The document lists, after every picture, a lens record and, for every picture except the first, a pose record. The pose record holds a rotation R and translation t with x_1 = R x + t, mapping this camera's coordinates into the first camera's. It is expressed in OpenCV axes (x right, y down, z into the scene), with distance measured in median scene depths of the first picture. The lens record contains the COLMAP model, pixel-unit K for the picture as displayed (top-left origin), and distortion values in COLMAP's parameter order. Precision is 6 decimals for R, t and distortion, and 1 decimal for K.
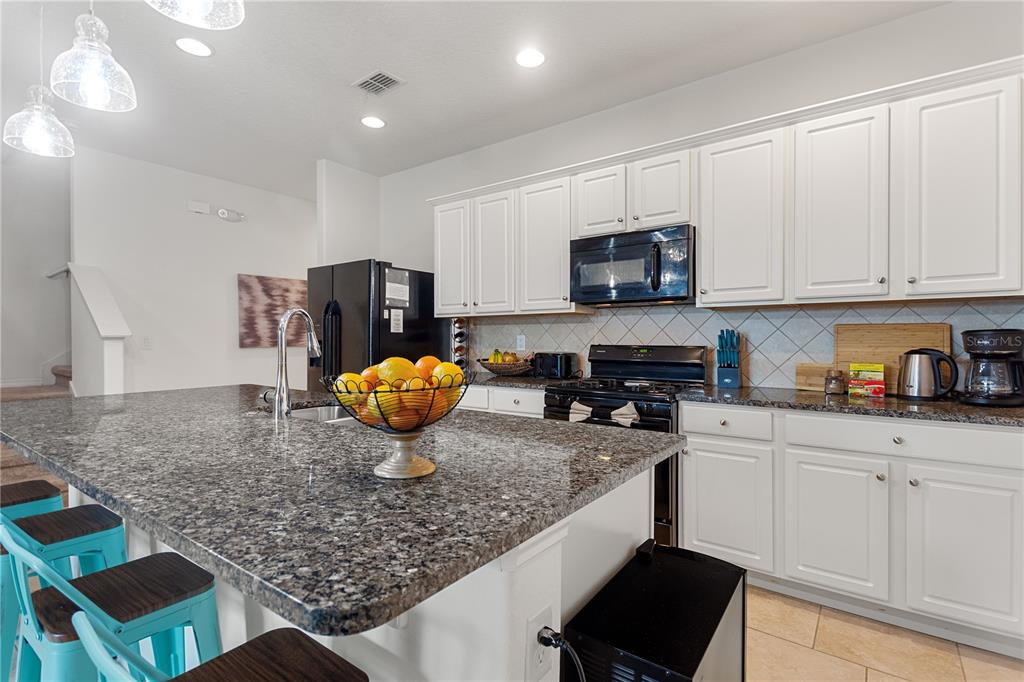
lens RADIAL K [[487.9, 0, 509.2], [0, 487.9, 342.6], [0, 0, 1]] dist [0.009544, -0.000348]
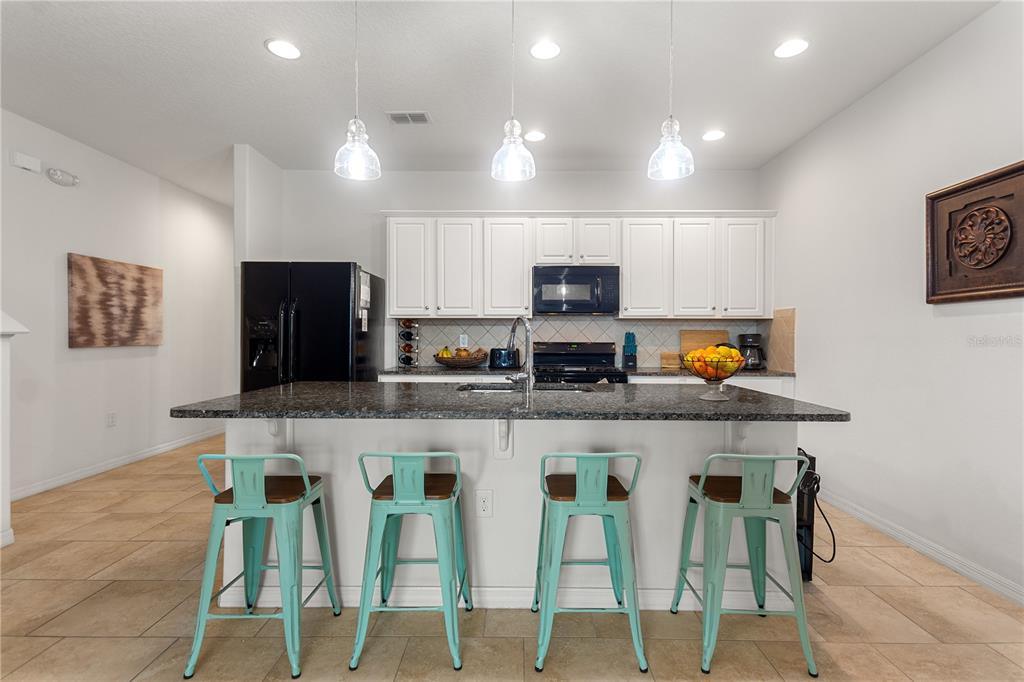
lens RADIAL K [[487.9, 0, 516.3], [0, 487.9, 342.2], [0, 0, 1]] dist [0.009544, -0.000348]
pose [[0.814809, -0.003373, 0.579720, -0.604050], [0.001095, 0.999990, 0.004279, -0.000765], [-0.579728, -0.002852, 0.814805, -0.076241]]
